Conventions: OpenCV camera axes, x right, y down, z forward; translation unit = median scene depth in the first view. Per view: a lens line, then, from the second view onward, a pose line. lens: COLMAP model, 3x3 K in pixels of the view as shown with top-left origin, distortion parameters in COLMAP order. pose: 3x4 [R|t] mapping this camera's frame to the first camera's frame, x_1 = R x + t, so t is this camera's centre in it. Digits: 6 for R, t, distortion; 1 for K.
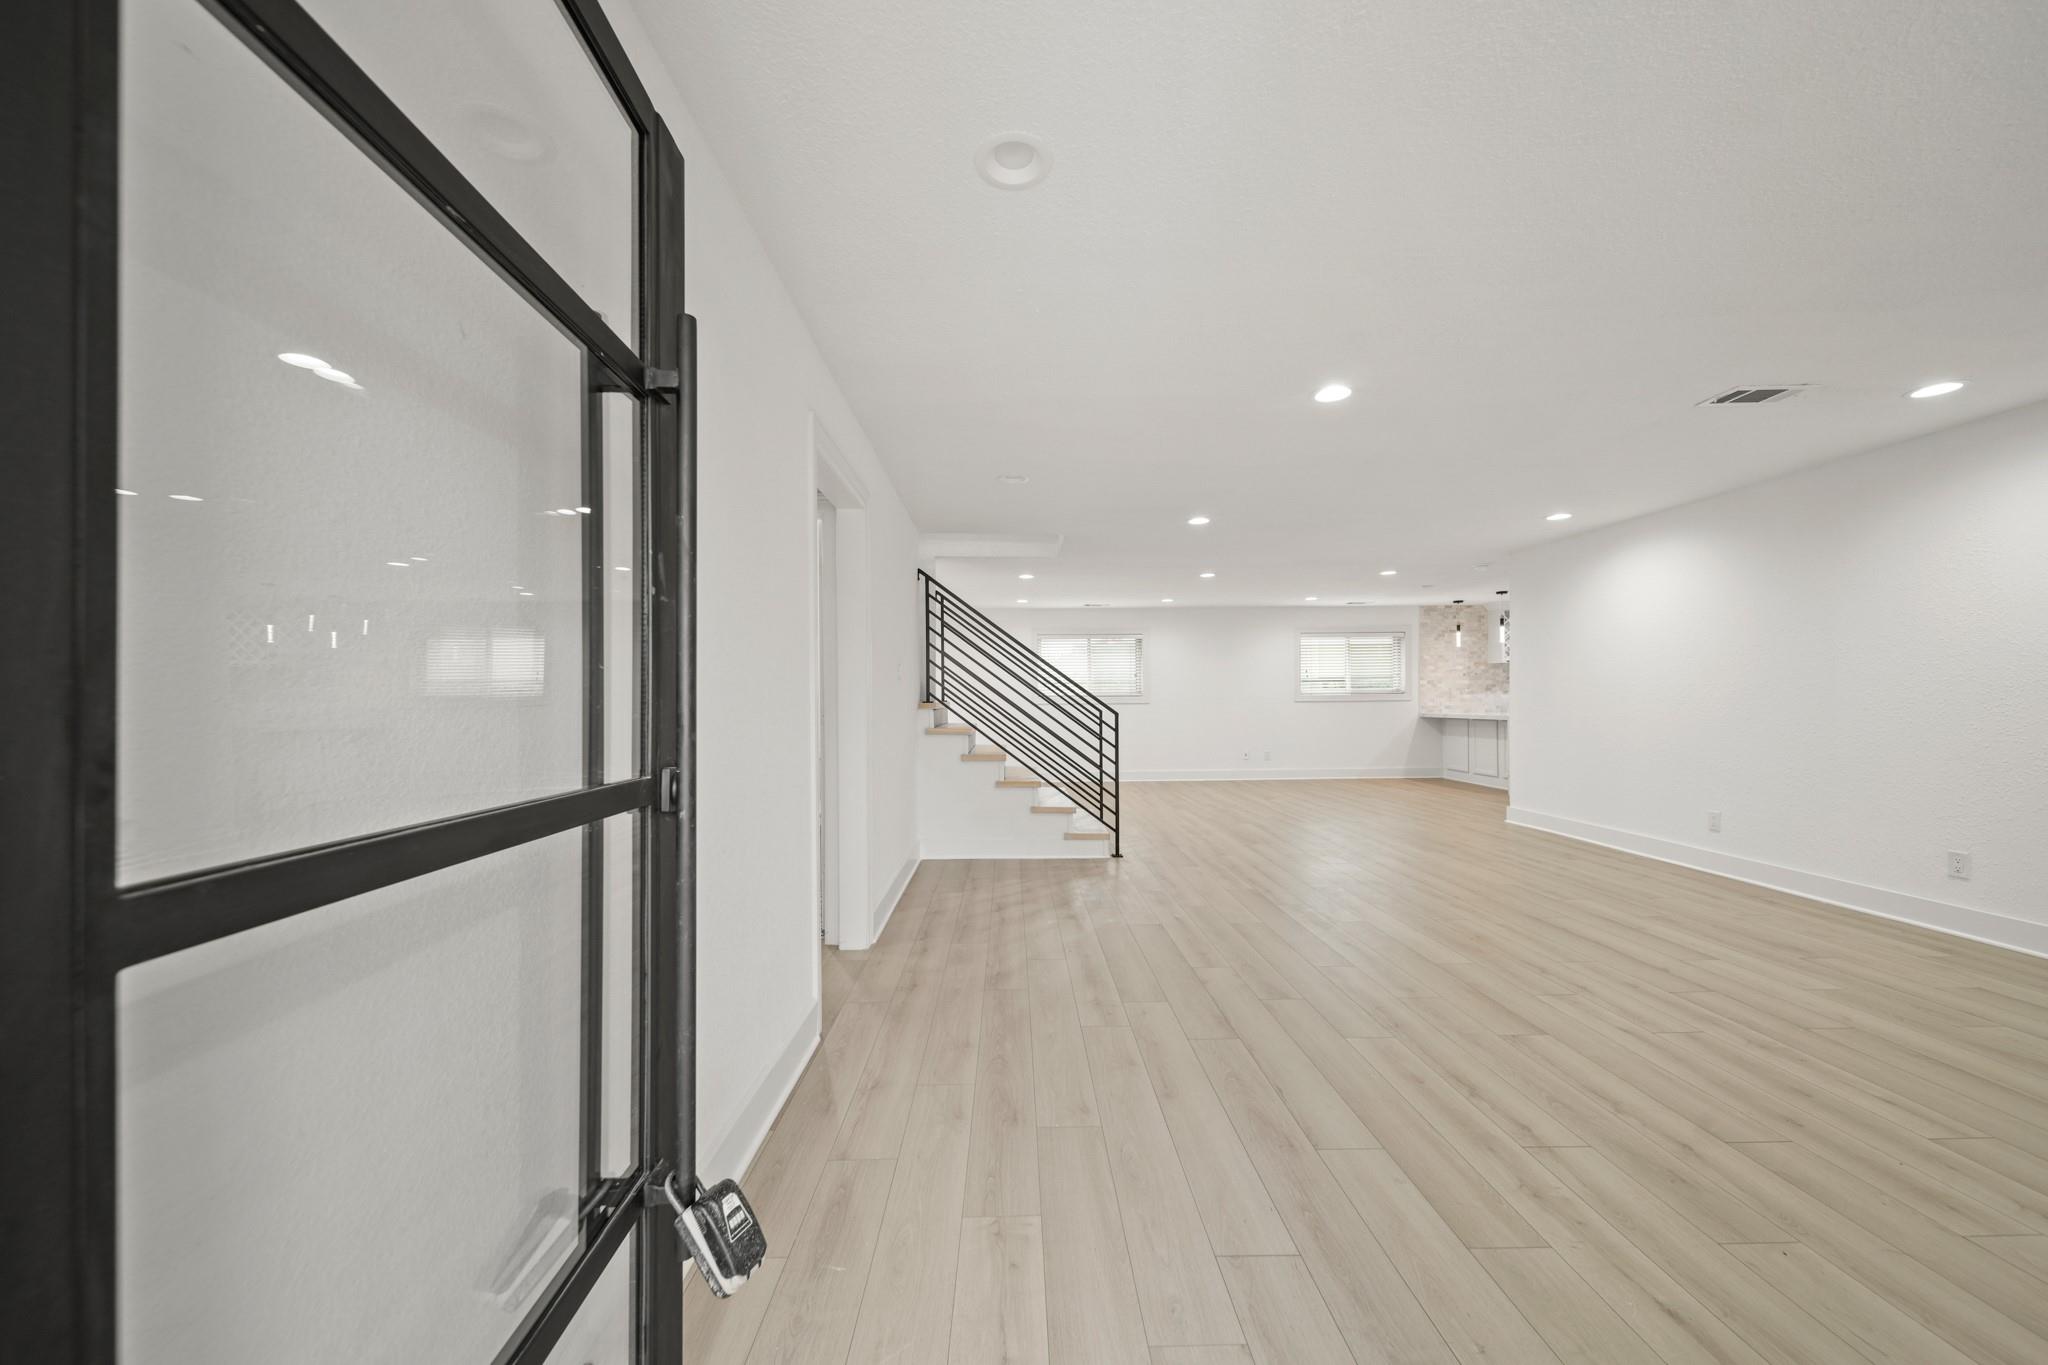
lens RADIAL K [[732.4, 0, 1025.5], [0, 732.4, 688.2], [0, 0, 1]] dist [0.001024, -0.000018]
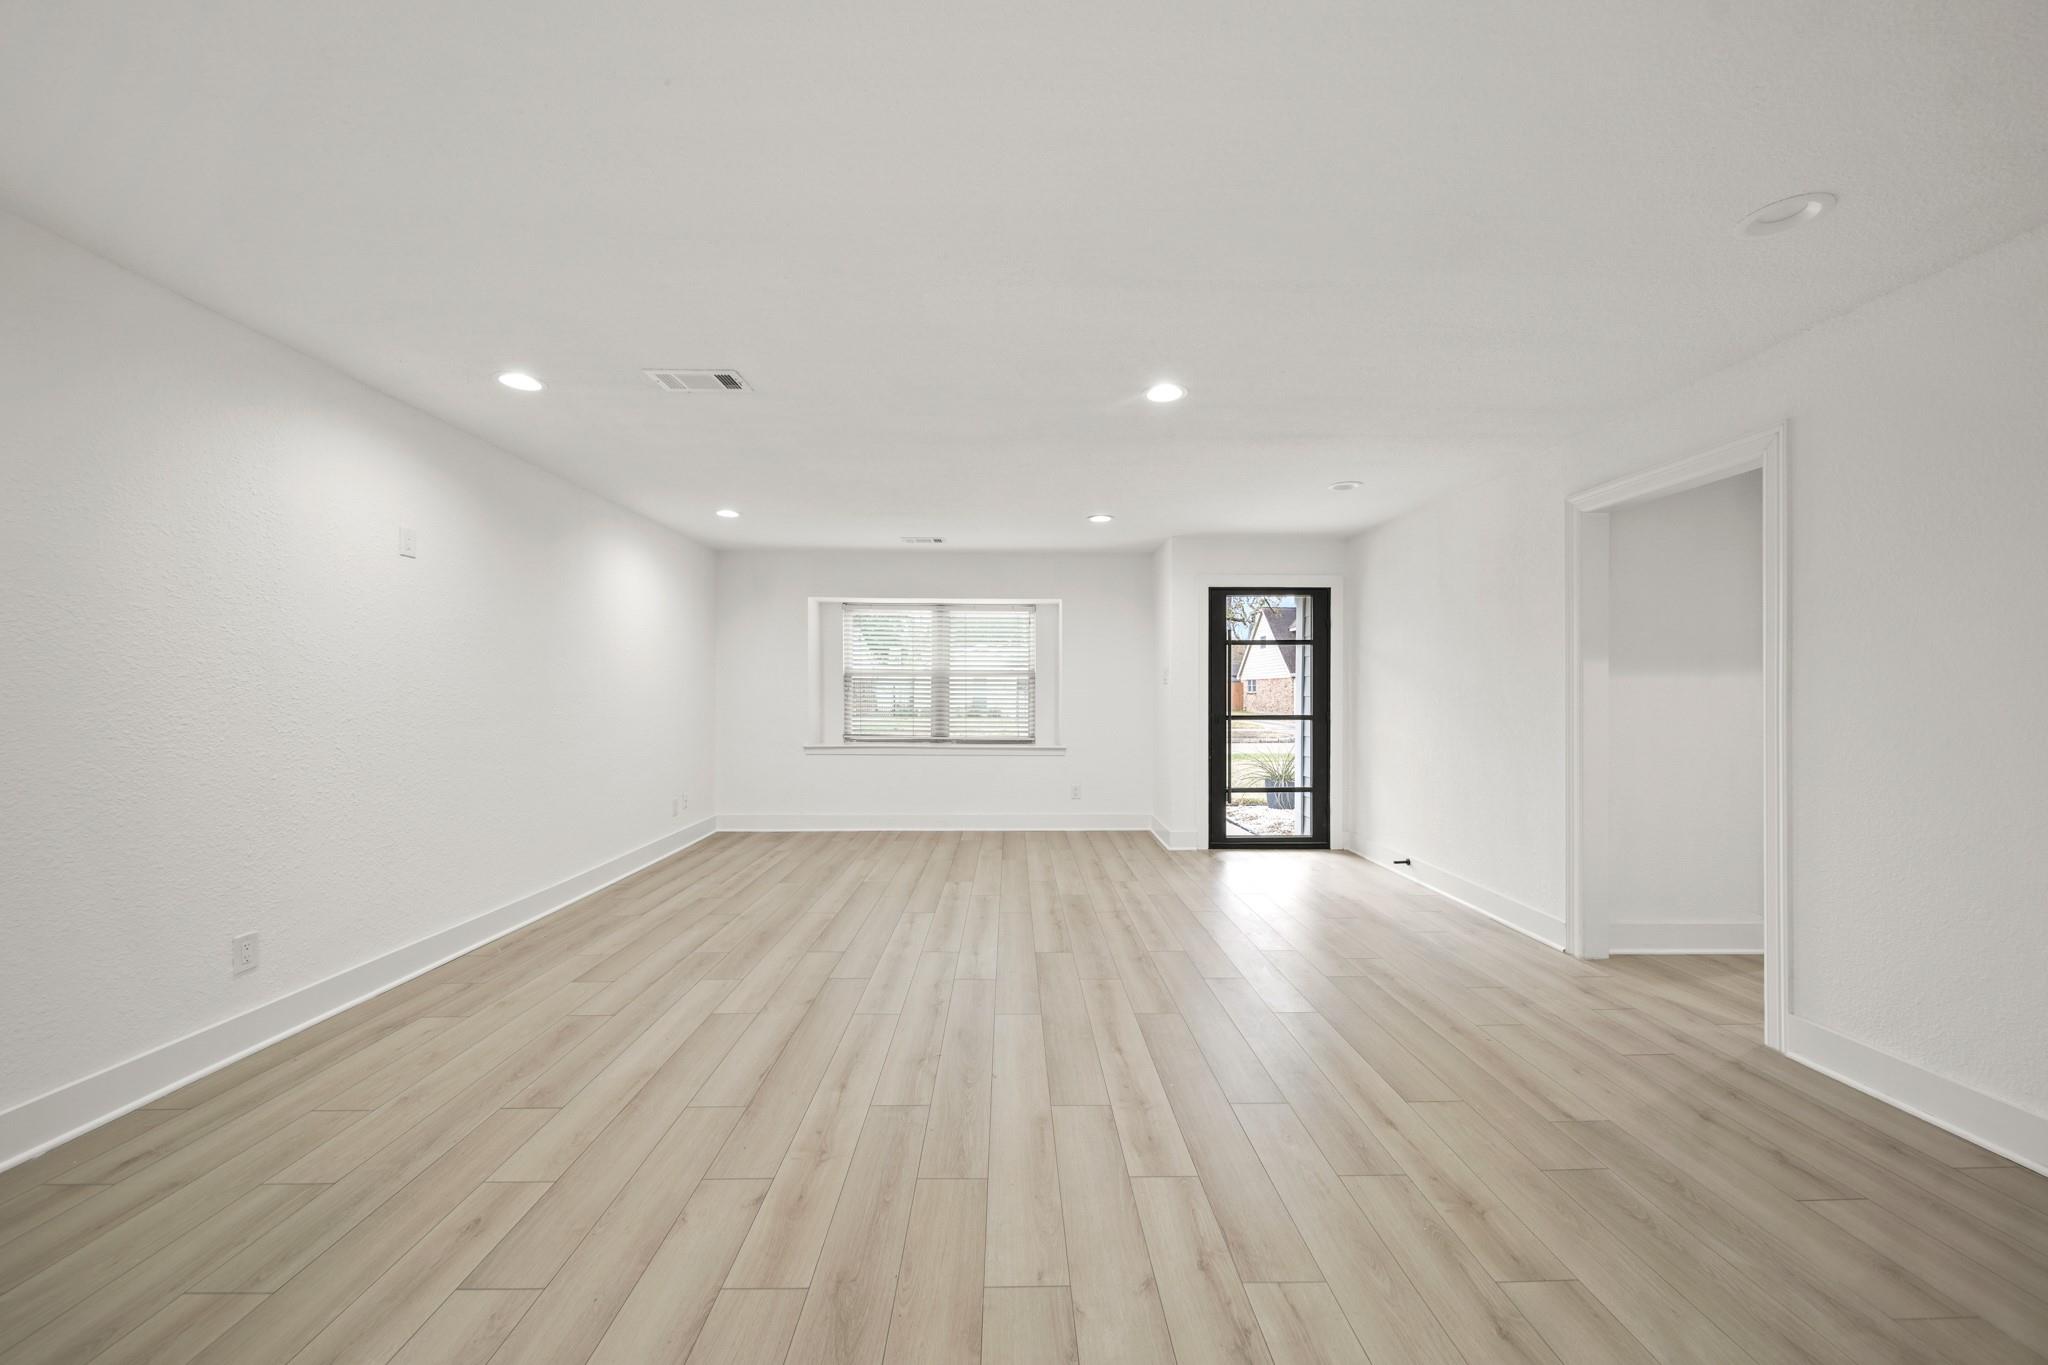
lens RADIAL K [[753.7, 0, 1028.1], [0, 753.7, 694.8], [0, 0, 1]] dist [0.000513, -0.000064]
pose [[-0.999905, 0.004181, -0.013114, 0.625092], [0.004402, 0.999847, -0.016926, 0.012283], [0.013041, -0.016982, -0.999771, 2.029100]]
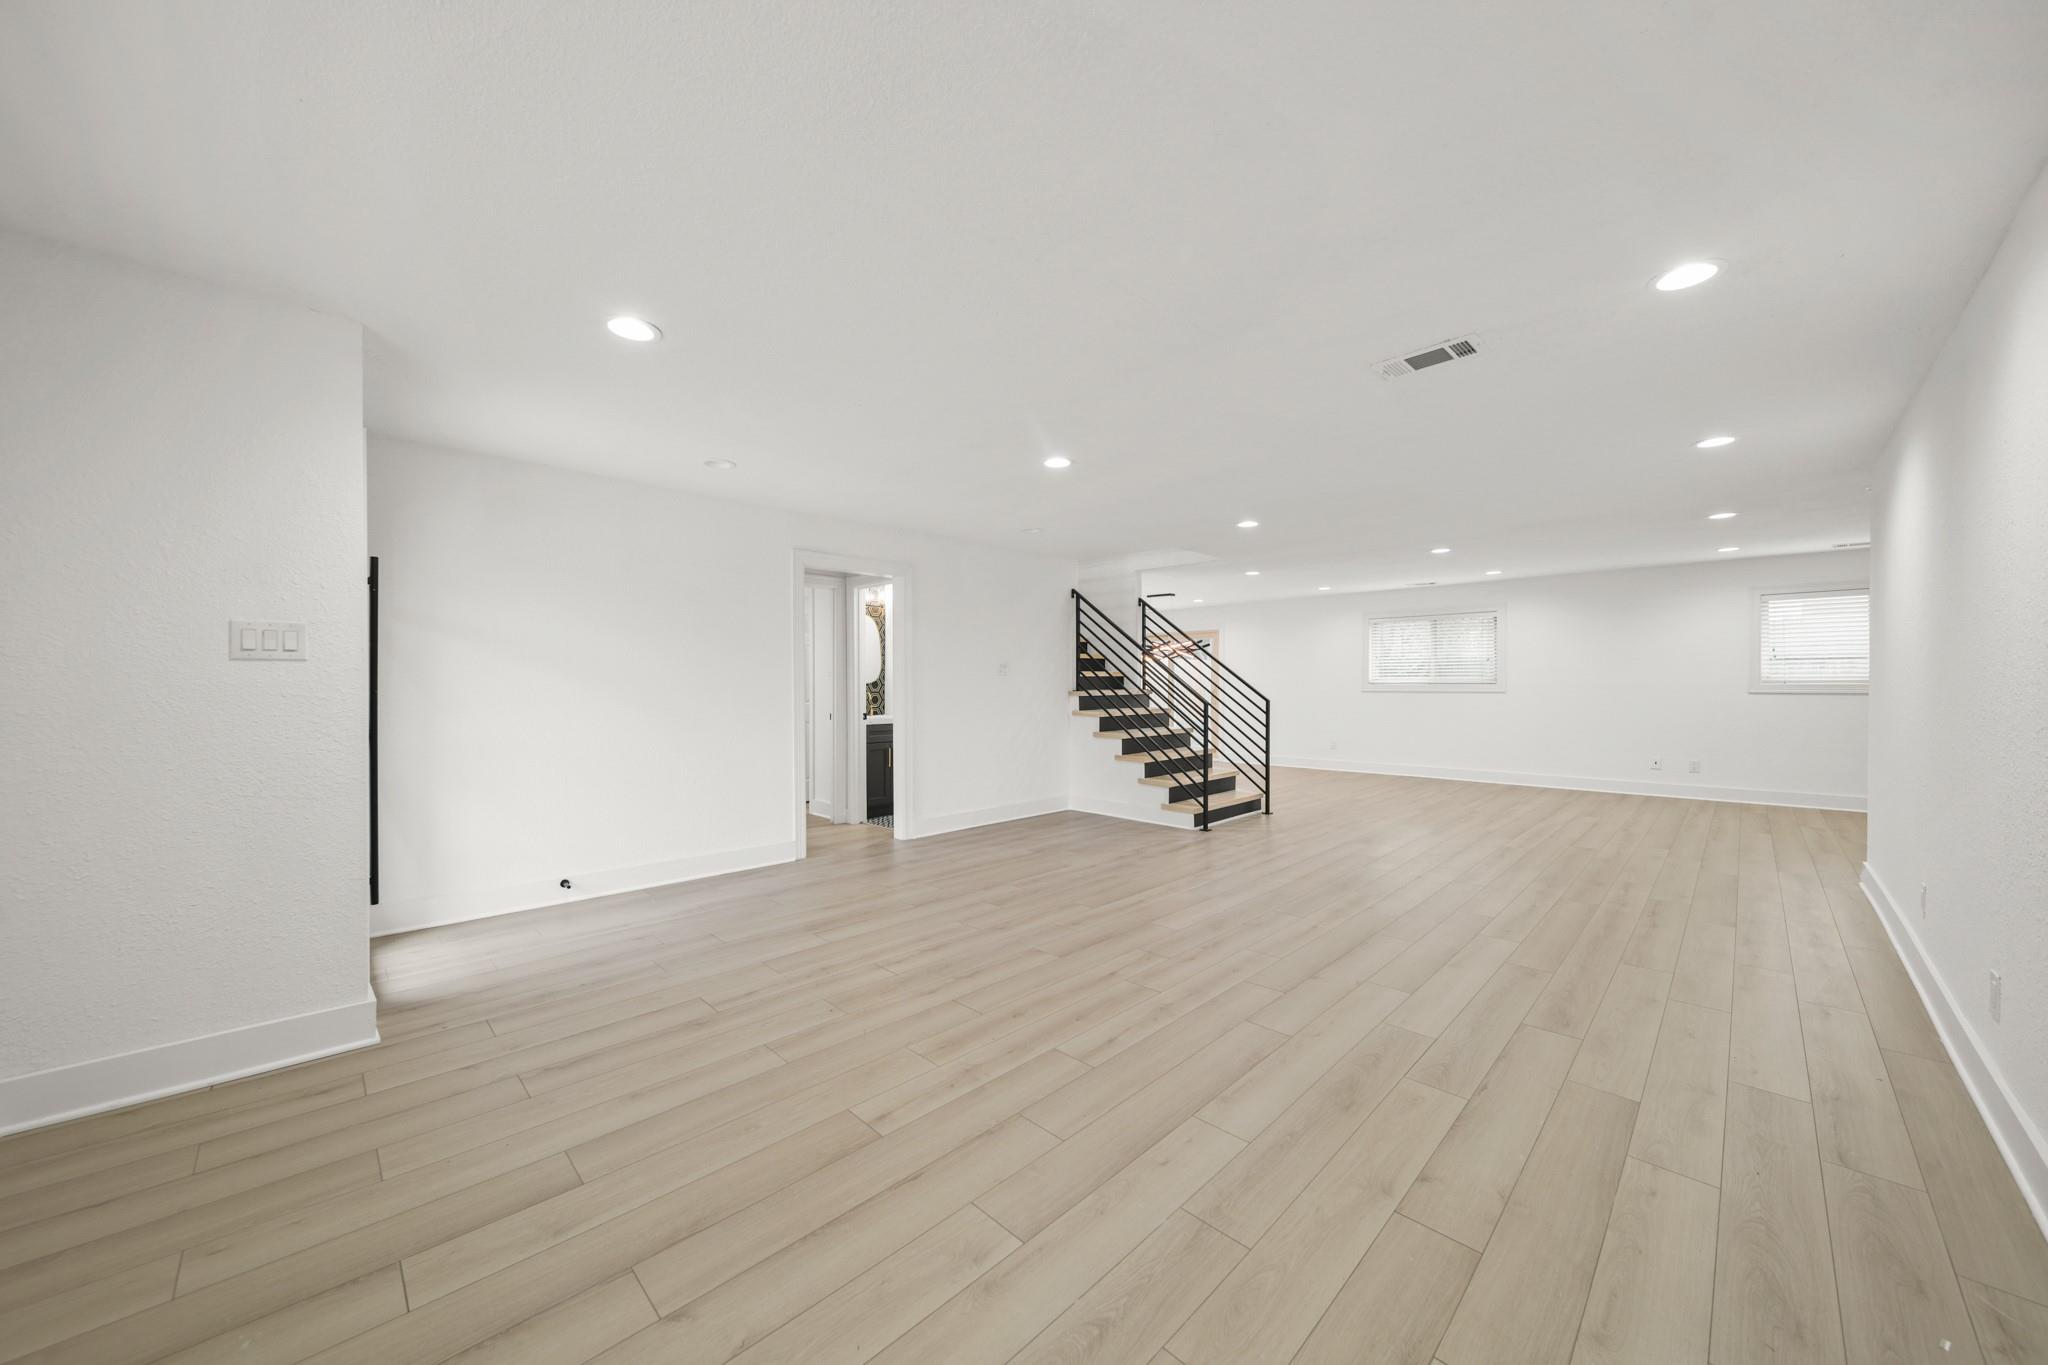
lens RADIAL K [[722.0, 0, 1024.0], [0, 722.0, 682.5], [0, 0, 1]] dist [0.006579, -0.000108]
pose [[0.698664, 0.003761, -0.715440, 1.334075], [0.010560, 0.999823, 0.015569, -0.032697], [0.715372, -0.018432, 0.698501, 0.052111]]
